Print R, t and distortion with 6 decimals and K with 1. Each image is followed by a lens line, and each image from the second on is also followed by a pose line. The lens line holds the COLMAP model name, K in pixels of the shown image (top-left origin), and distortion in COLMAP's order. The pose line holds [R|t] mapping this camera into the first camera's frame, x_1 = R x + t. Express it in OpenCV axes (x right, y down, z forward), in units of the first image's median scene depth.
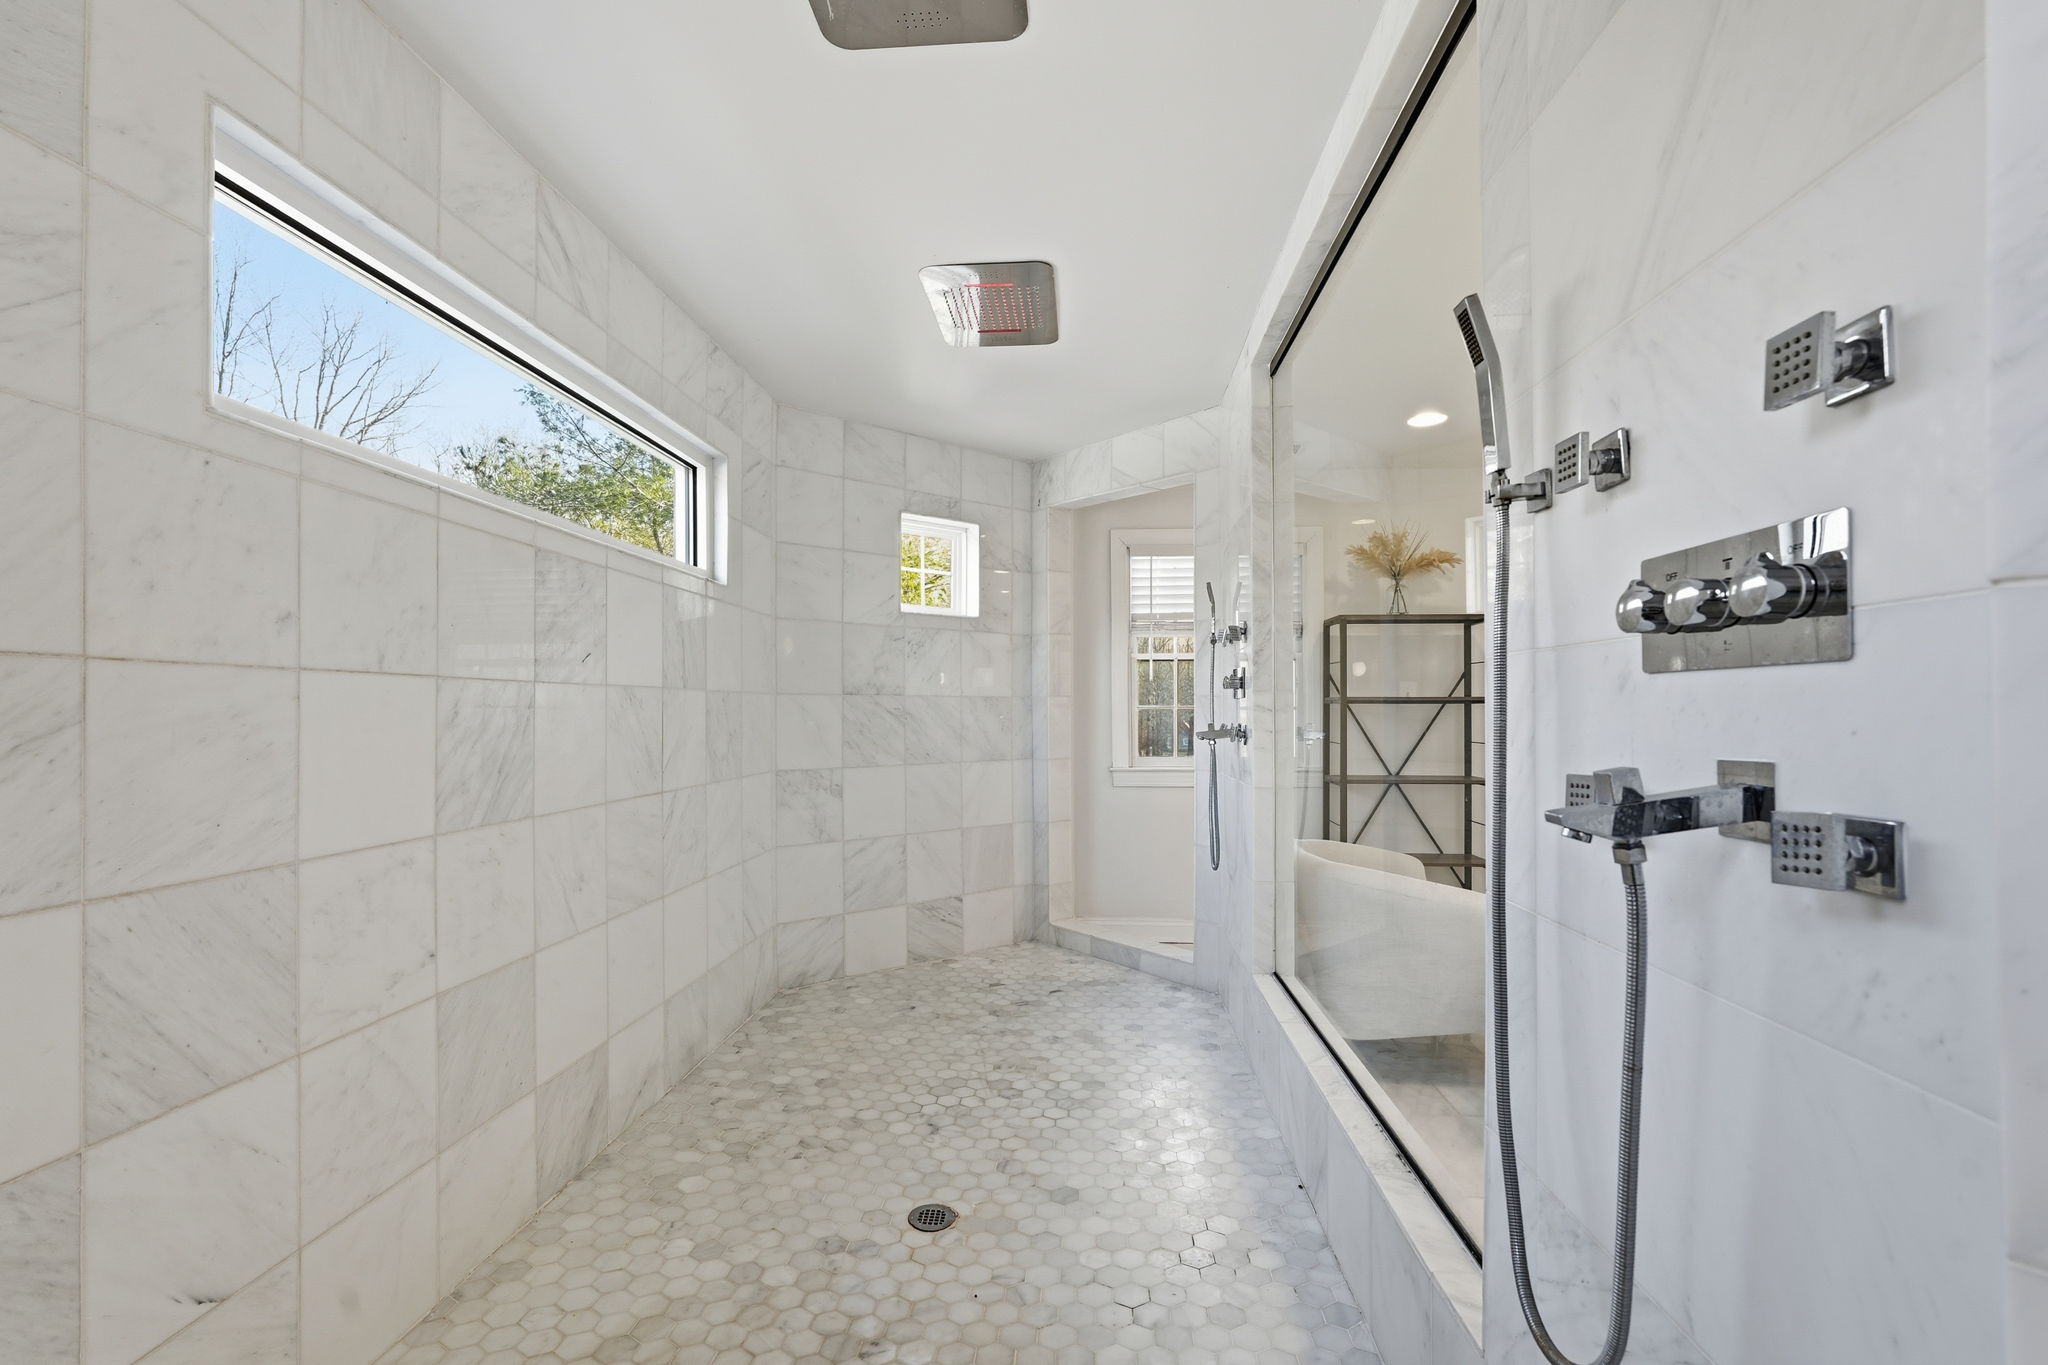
lens RADIAL K [[901.6, 0, 1024.0], [0, 901.6, 682.5], [0, 0, 1]] dist [0.001111, 0.000185]
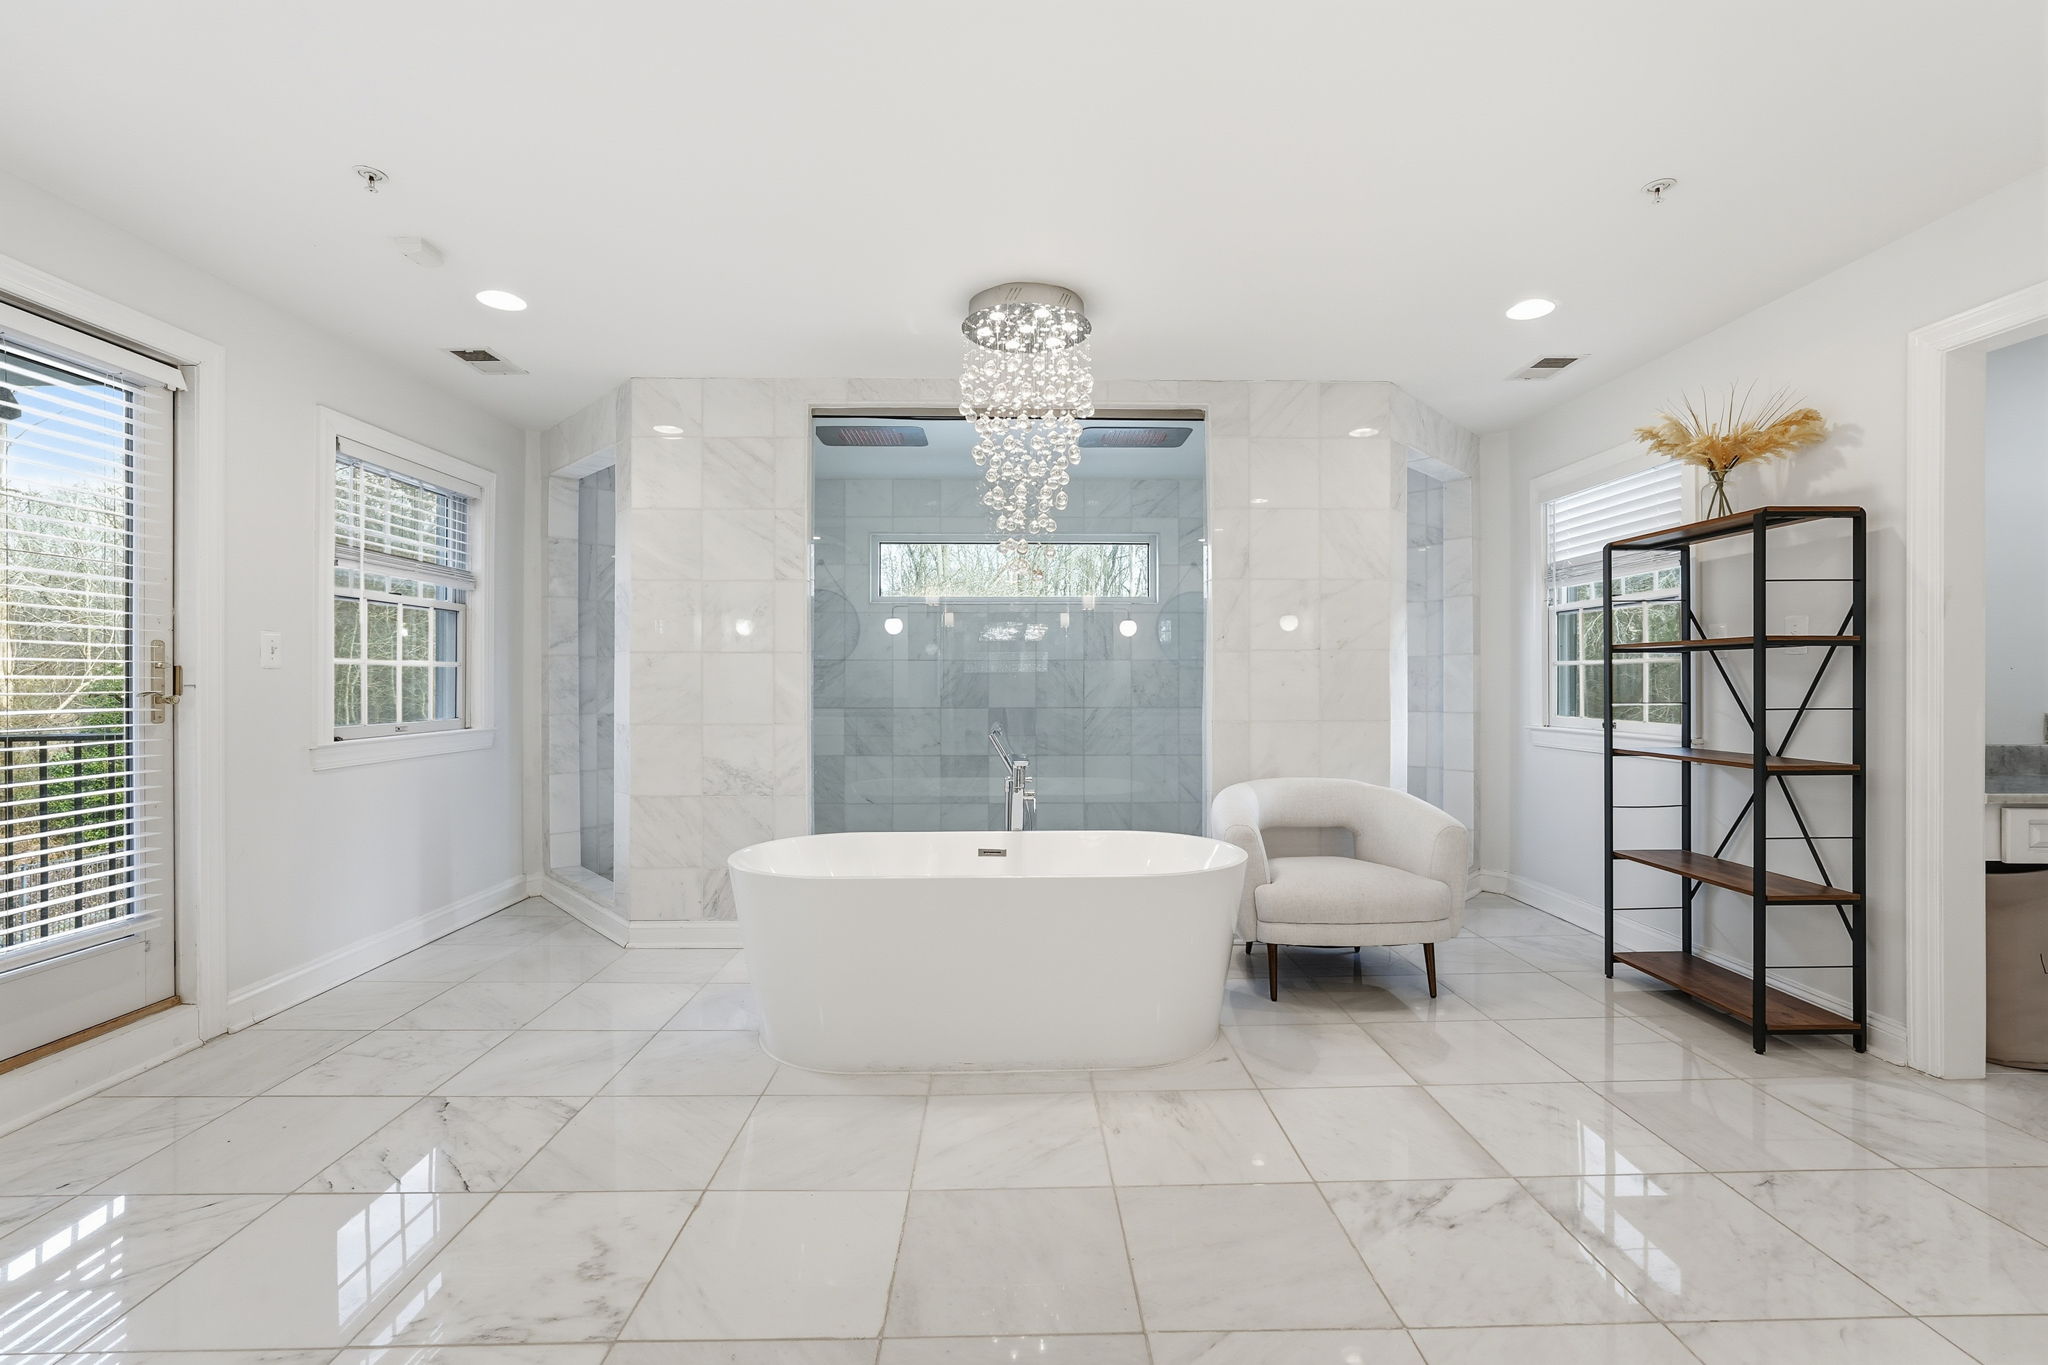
lens RADIAL K [[901.6, 0, 1024.0], [0, 901.6, 682.5], [0, 0, 1]] dist [0.001111, 0.000185]
pose [[0.098044, 0.001440, -0.995181, 1.034969], [0.031056, 0.999508, 0.004505, 0.027665], [0.994697, -0.031348, 0.097951, 0.380739]]
